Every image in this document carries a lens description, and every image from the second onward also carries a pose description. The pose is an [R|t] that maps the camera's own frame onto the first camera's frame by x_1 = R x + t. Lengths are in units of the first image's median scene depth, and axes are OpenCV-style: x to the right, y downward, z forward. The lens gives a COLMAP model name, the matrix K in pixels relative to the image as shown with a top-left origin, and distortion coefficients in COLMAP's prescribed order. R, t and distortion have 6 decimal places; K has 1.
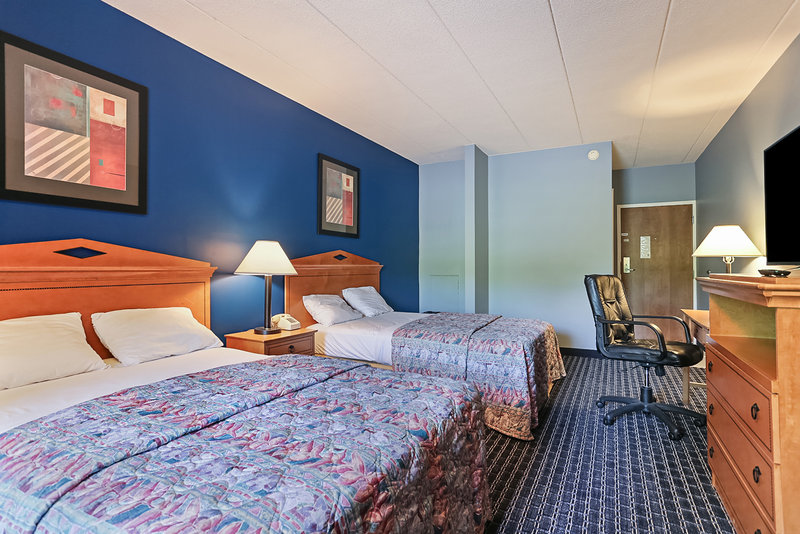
lens RADIAL K [[399.6, 0, 402.1], [0, 399.6, 264.4], [0, 0, 1]] dist [-0.055547, 0.039396]
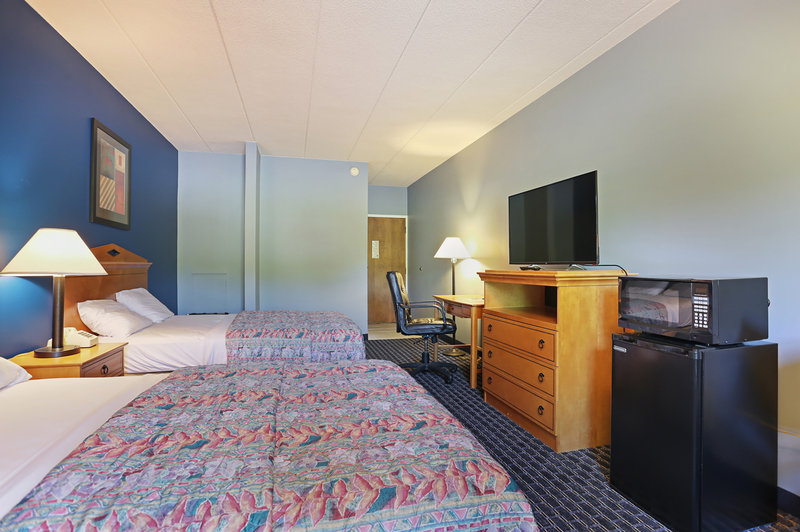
lens RADIAL K [[393.7, 0, 400.0], [0, 393.7, 266.0], [0, 0, 1]] dist [-0.067583, 0.037524]
pose [[0.730454, -0.000988, 0.682961, -0.358592], [-0.005541, 0.999957, 0.007373, -0.000136], [-0.682939, -0.009170, 0.730418, 0.054768]]
